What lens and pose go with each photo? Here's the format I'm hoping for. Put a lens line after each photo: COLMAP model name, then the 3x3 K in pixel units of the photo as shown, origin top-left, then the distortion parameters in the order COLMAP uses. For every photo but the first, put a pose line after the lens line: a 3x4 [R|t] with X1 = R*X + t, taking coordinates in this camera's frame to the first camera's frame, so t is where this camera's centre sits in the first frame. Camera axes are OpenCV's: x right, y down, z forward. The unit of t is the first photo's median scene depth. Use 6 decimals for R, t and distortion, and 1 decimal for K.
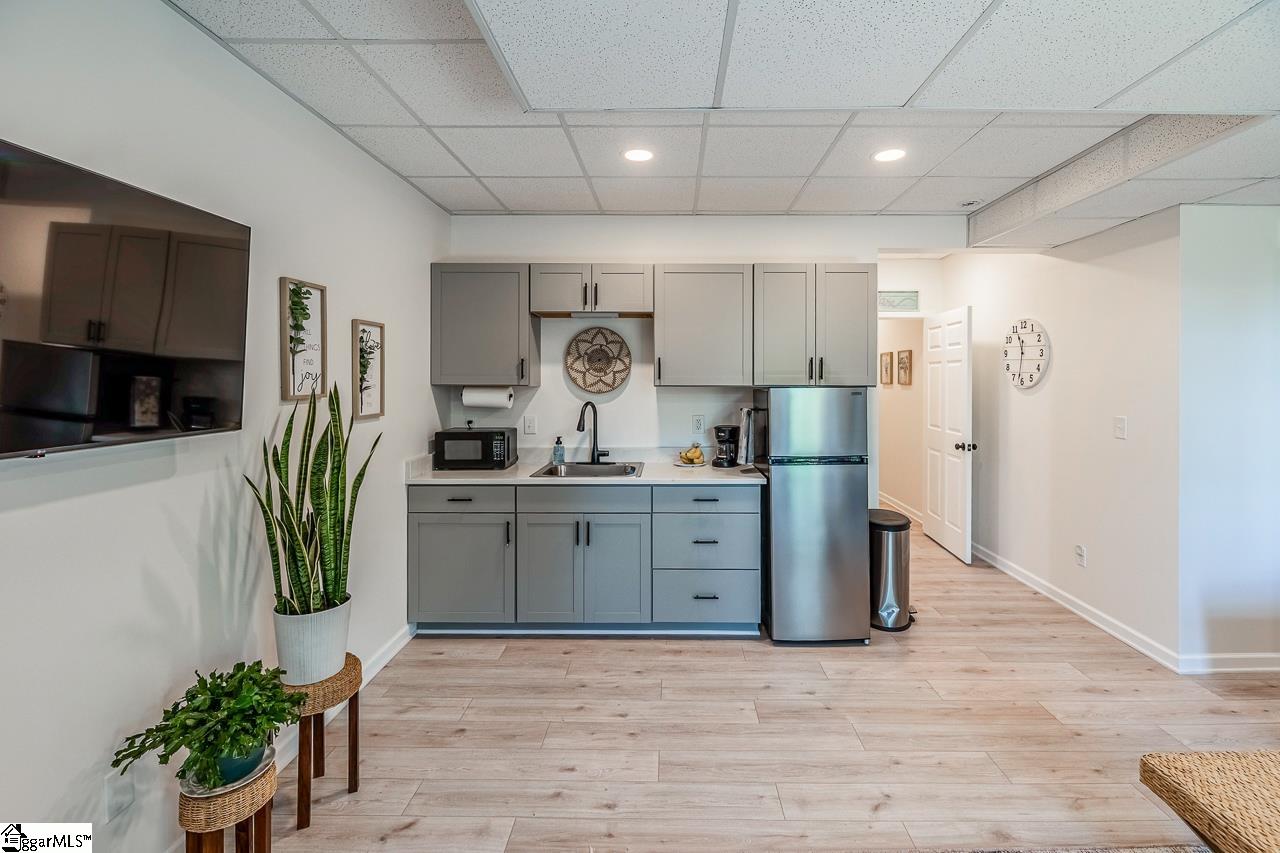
lens RADIAL K [[556.9, 0, 644.3], [0, 556.9, 380.5], [0, 0, 1]] dist [0.004164, 0.000488]
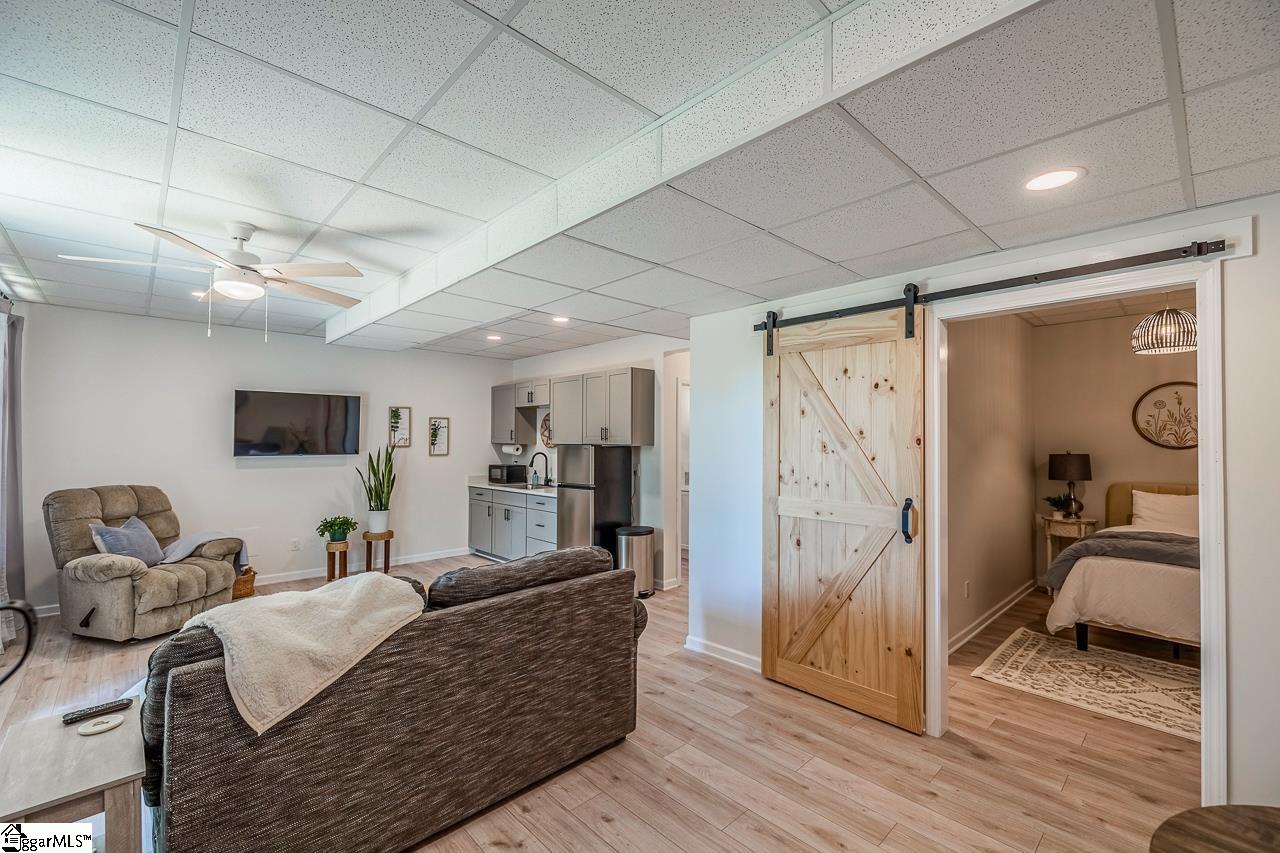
lens RADIAL K [[556.9, 0, 645.8], [0, 556.9, 428.2], [0, 0, 1]] dist [0.004164, 0.000488]
pose [[0.683664, -0.016973, -0.729600, 1.616301], [-0.005195, 0.999591, -0.028122, 0.008089], [0.729779, 0.023017, 0.683296, -0.040591]]
